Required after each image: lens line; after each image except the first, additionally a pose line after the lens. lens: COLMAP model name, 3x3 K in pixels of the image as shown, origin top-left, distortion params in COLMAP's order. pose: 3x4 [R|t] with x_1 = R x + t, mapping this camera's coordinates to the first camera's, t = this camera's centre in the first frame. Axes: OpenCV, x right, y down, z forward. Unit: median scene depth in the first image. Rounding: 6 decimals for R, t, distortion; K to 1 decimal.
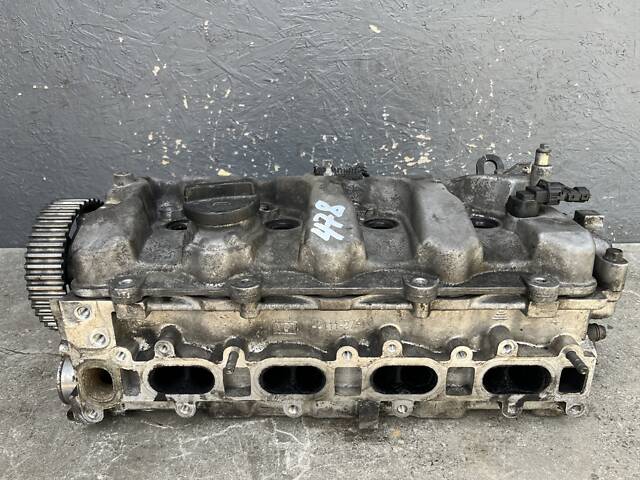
lens RADIAL K [[494.9, 0, 309.9], [0, 494.9, 247.0], [0, 0, 1]] dist [0.046076, -0.103410]
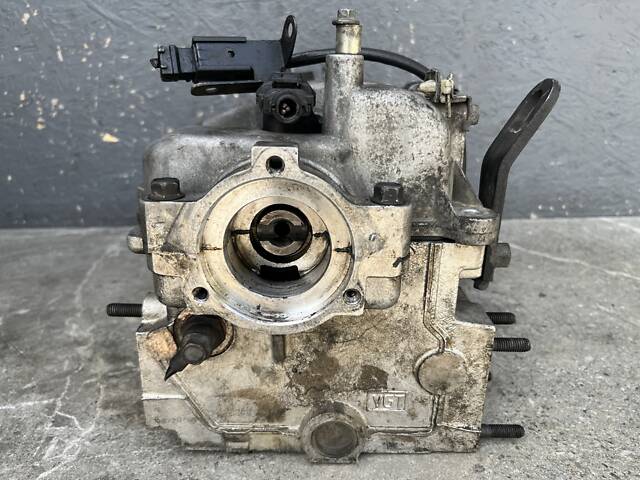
lens RADIAL K [[494.9, 0, 320.2], [0, 494.9, 256.8], [0, 0, 1]] dist [0.046076, -0.103410]
pose [[0.999927, -0.008344, 0.008769, 0.195133], [0.008845, 0.998232, -0.058777, 0.116744], [-0.008263, 0.058850, 0.998233, 0.161889]]
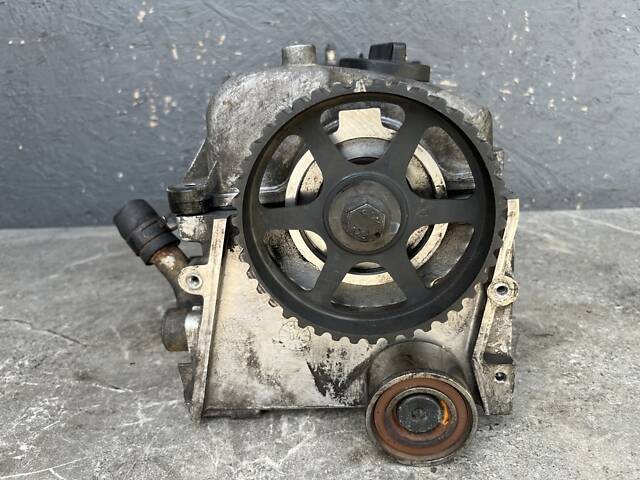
lens RADIAL K [[494.9, 0, 308.3], [0, 494.9, 254.5], [0, 0, 1]] dist [0.046076, -0.103410]
pose [[0.999016, -0.020842, -0.039159, 0.013396], [0.018011, 0.997292, -0.071298, 0.136420], [0.040539, 0.070522, 0.996686, 0.159190]]
